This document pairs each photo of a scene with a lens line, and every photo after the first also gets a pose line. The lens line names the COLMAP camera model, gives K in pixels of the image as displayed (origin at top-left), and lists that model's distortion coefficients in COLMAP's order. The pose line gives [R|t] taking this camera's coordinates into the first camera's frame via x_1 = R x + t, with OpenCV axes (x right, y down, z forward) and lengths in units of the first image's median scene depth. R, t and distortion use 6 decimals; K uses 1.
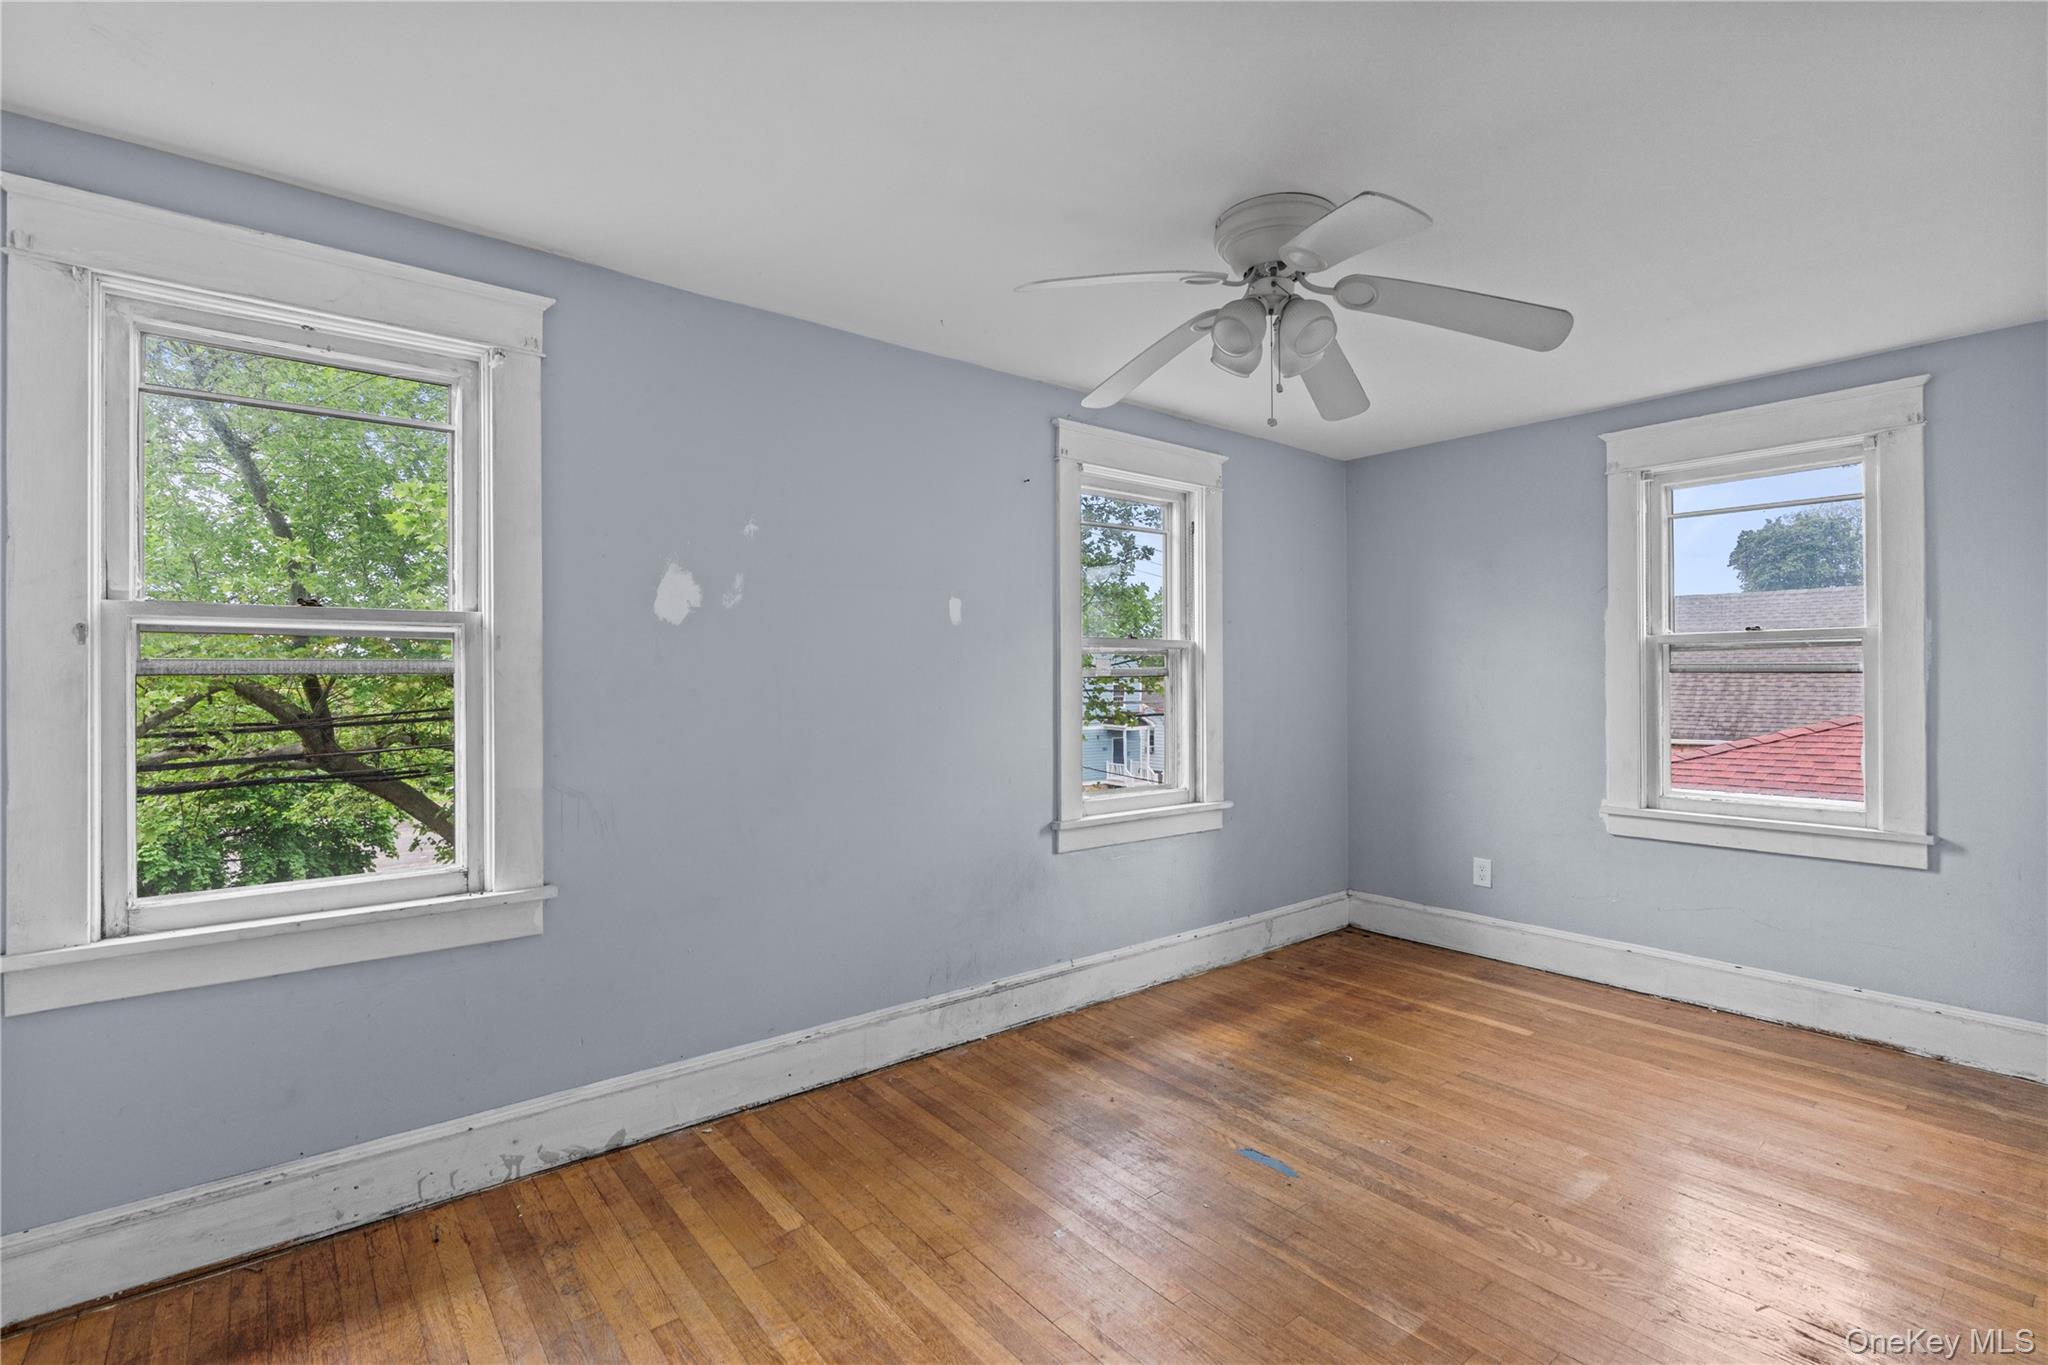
lens RADIAL K [[933.3, 0, 1018.8], [0, 933.3, 674.3], [0, 0, 1]] dist [-0.009747, 0.003417]
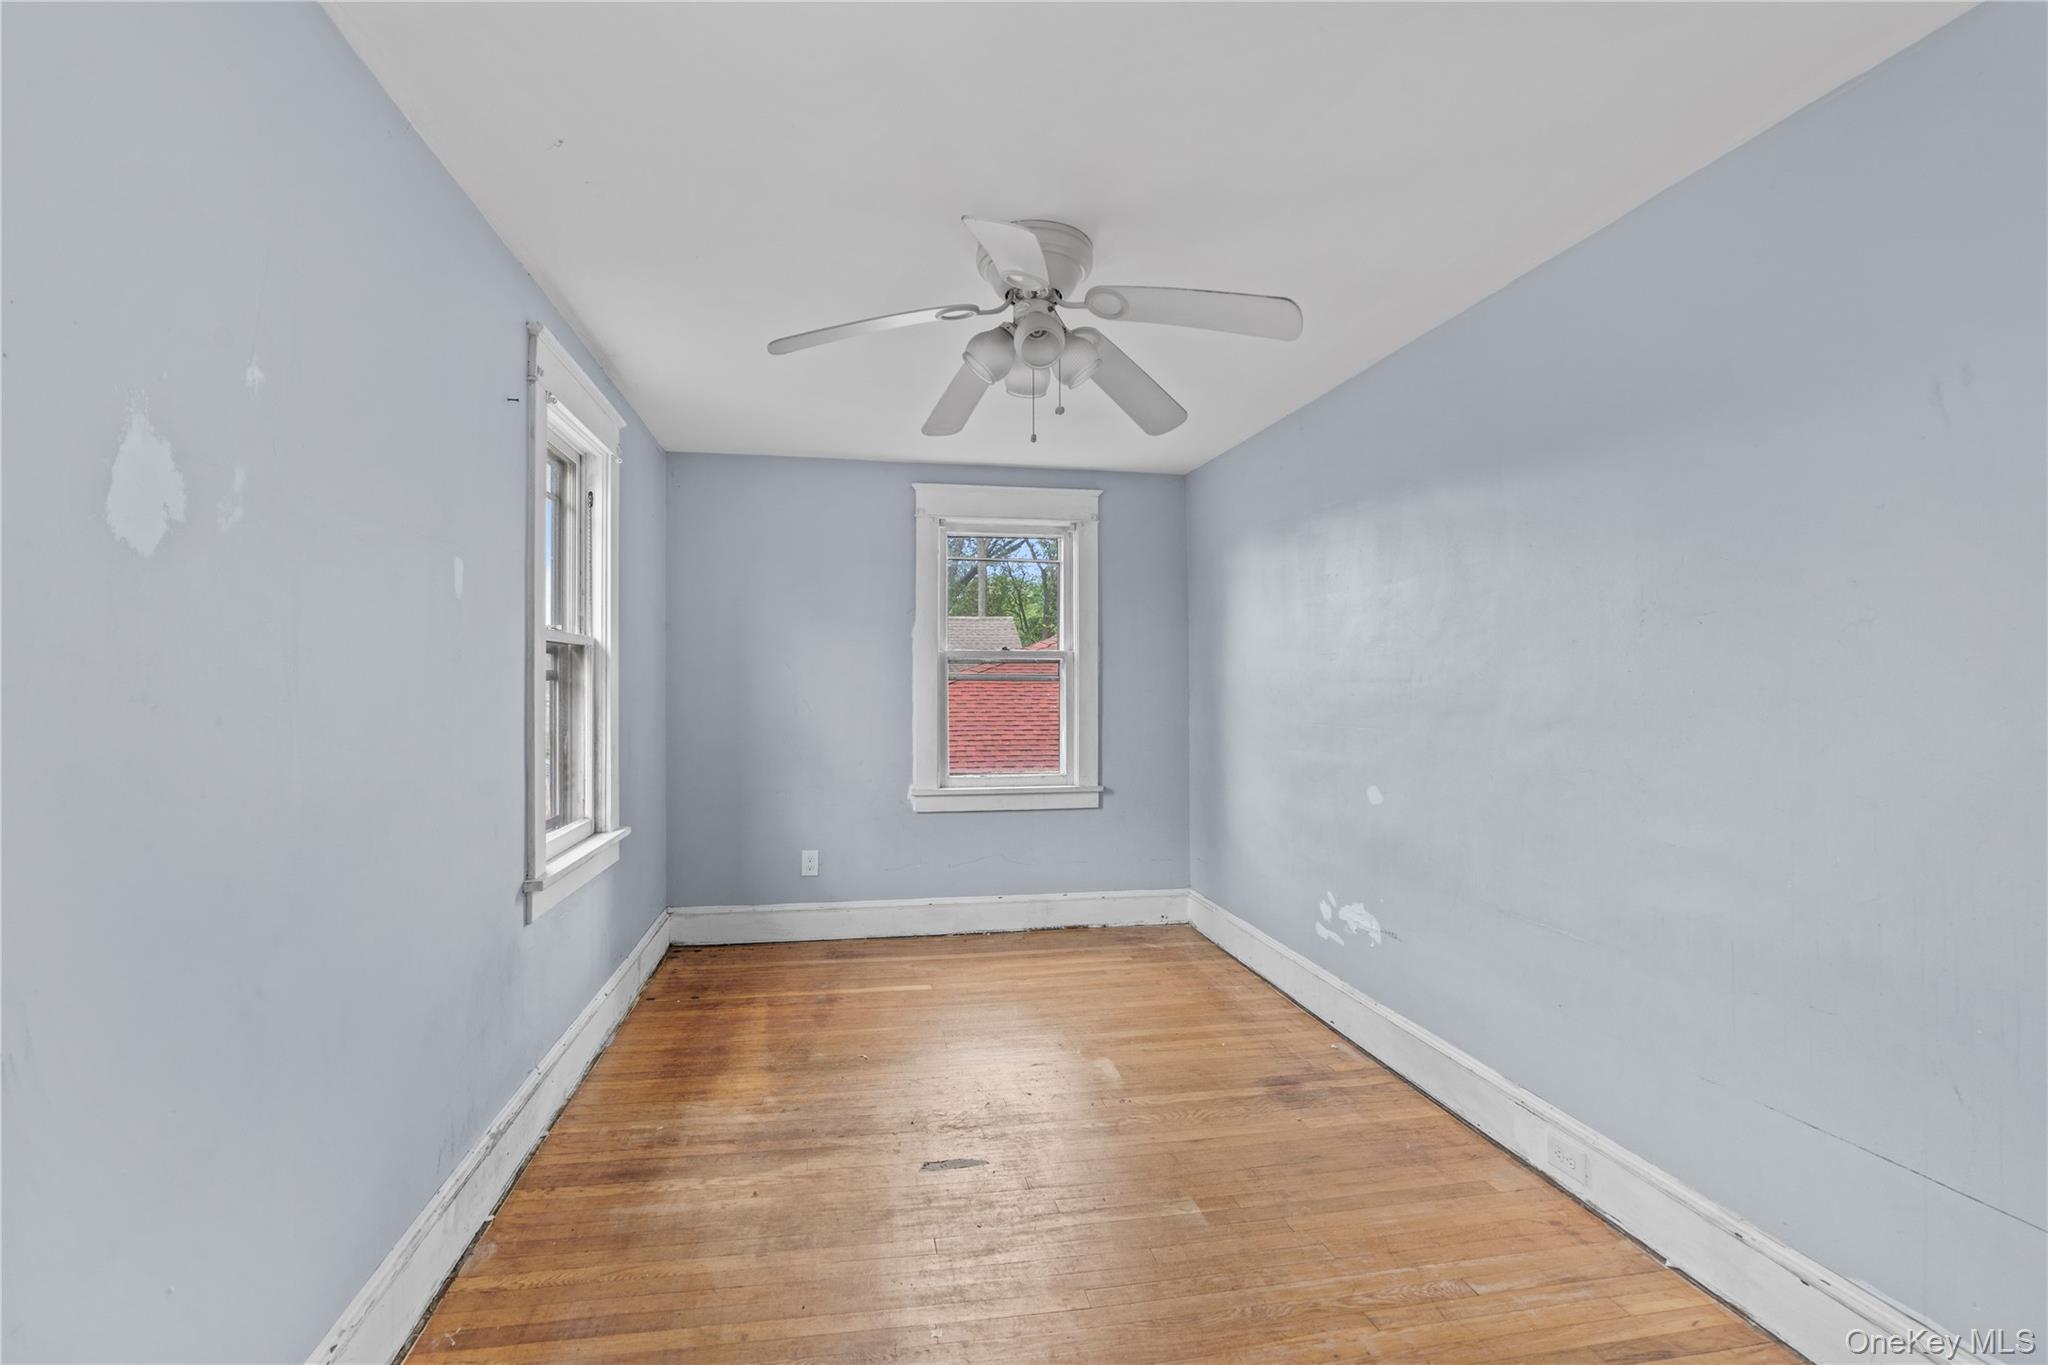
lens RADIAL K [[933.3, 0, 1020.6], [0, 933.3, 683.6], [0, 0, 1]] dist [-0.009747, 0.003417]
pose [[0.480242, 0.003478, 0.877129, -0.410468], [-0.007624, 0.999971, 0.000209, 0.002329], [-0.877103, -0.006788, 0.480254, 0.322281]]
